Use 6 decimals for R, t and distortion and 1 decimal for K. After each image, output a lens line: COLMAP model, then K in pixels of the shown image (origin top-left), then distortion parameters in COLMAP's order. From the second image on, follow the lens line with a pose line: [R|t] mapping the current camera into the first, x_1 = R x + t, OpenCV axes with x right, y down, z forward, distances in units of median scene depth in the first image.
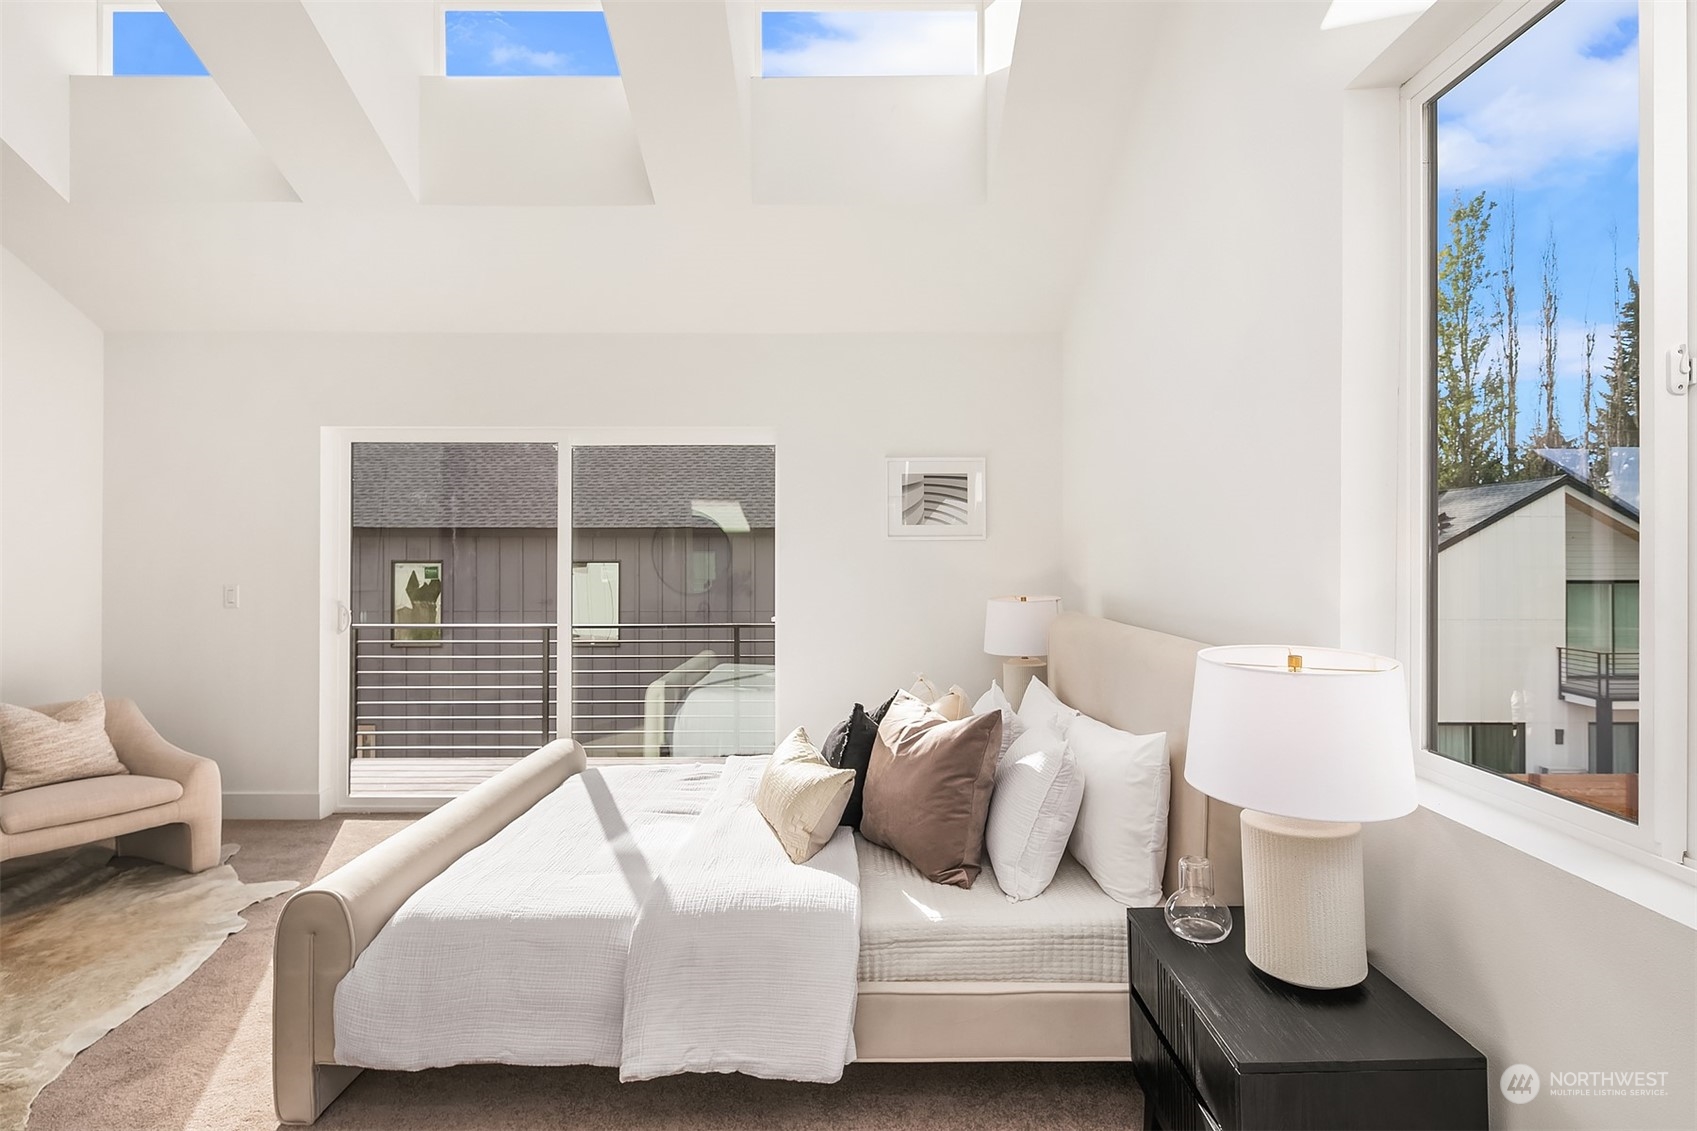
lens RADIAL K [[839.6, 0, 849.7], [0, 839.6, 554.7], [0, 0, 1]] dist [-0.001489, -0.000248]
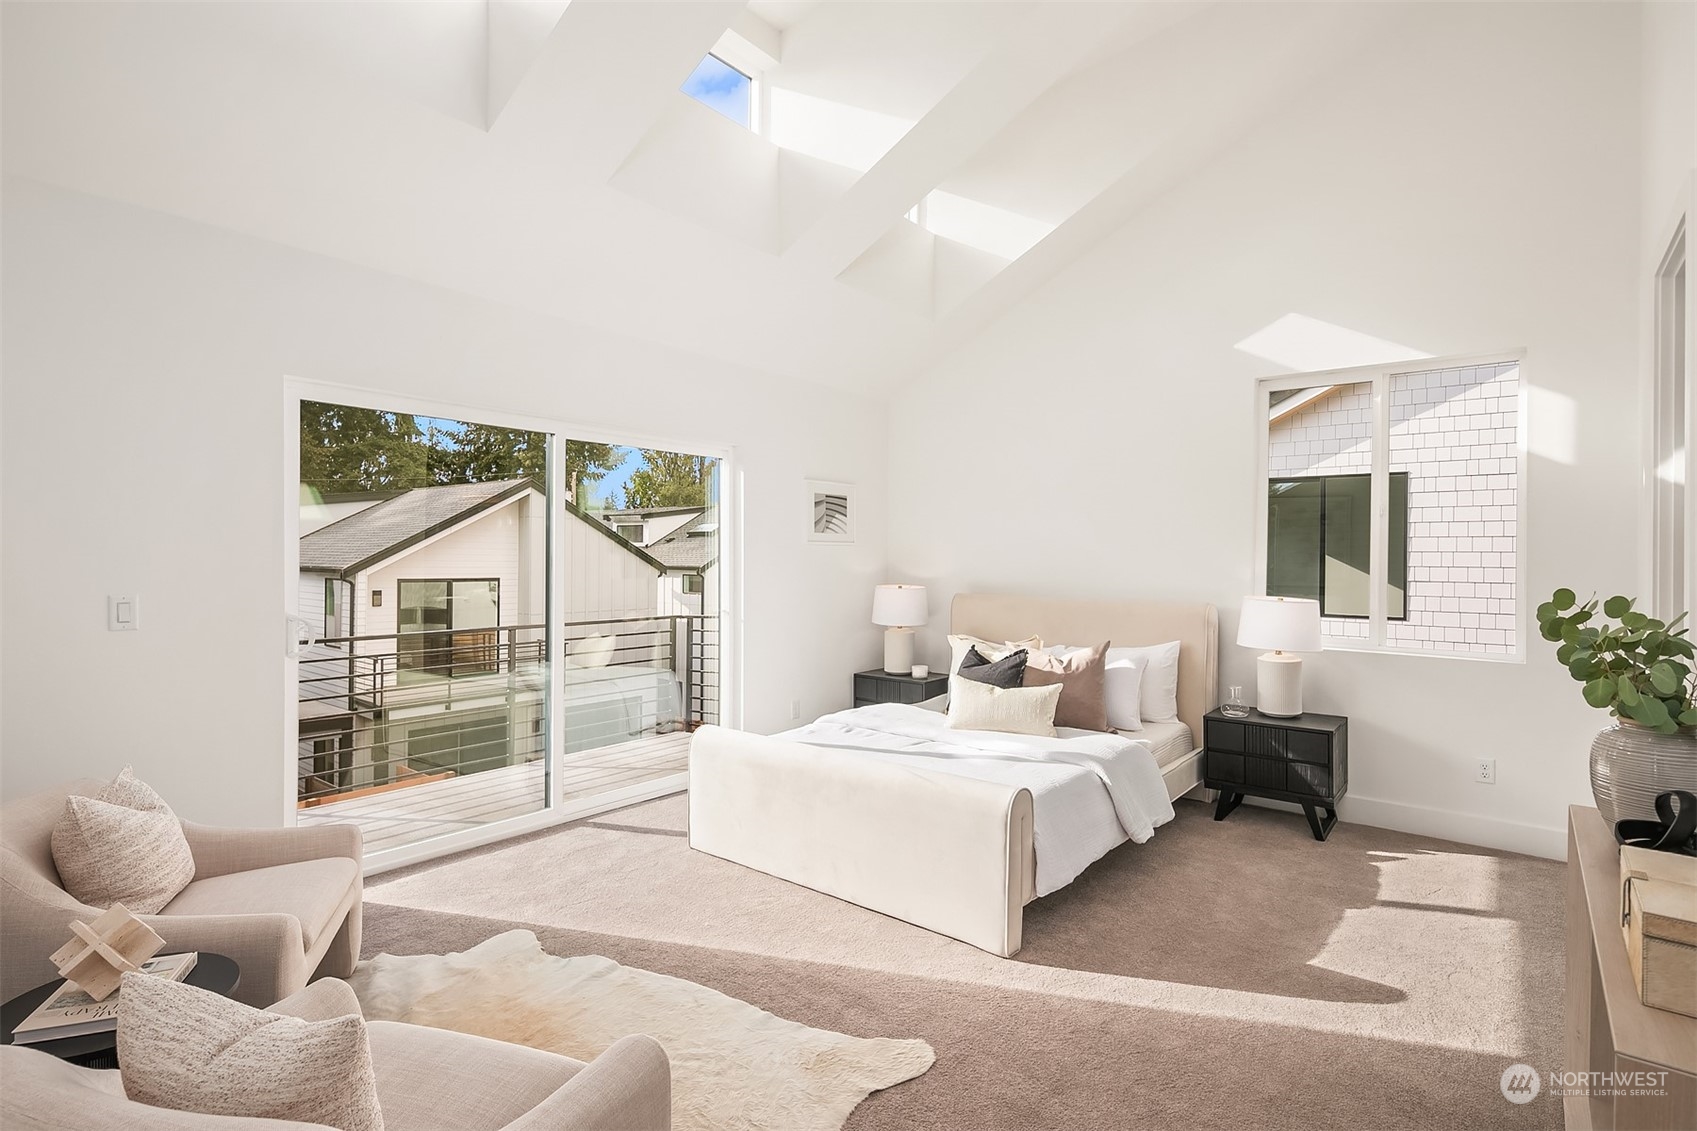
lens RADIAL K [[839.6, 0, 849.7], [0, 839.6, 554.7], [0, 0, 1]] dist [-0.001489, -0.000248]
pose [[0.618615, 0.007826, 0.785655, -0.916908], [-0.010416, 0.999944, -0.001759, 0.000249], [-0.785625, -0.007095, 0.618662, 0.159879]]
